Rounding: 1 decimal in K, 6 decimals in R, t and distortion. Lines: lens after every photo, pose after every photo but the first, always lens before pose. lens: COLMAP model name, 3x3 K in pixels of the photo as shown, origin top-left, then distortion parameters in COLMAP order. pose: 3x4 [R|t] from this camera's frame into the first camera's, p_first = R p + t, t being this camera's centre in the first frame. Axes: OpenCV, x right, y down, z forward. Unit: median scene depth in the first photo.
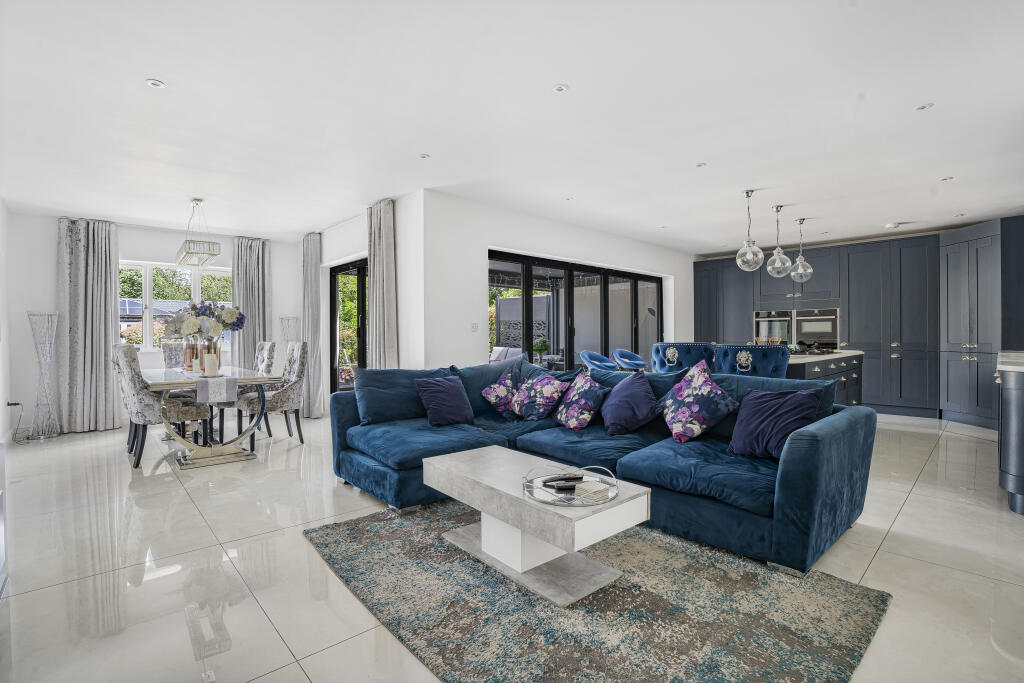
lens RADIAL K [[473.0, 0, 515.3], [0, 473.0, 336.6], [0, 0, 1]] dist [-0.039998, 0.003613]
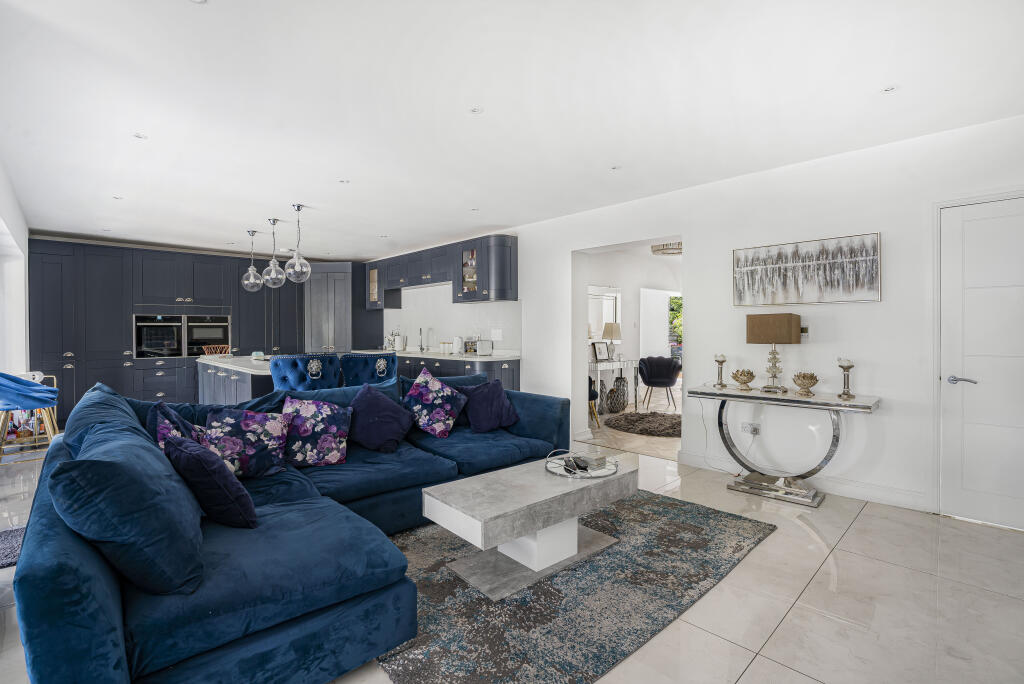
lens RADIAL K [[473.0, 0, 503.2], [0, 473.0, 336.7], [0, 0, 1]] dist [-0.039998, 0.003613]
pose [[-0.002355, -0.005505, 0.999982, -0.649409], [0.007441, 0.999957, 0.005522, -0.026099], [-0.999970, 0.007454, -0.002314, 0.663886]]
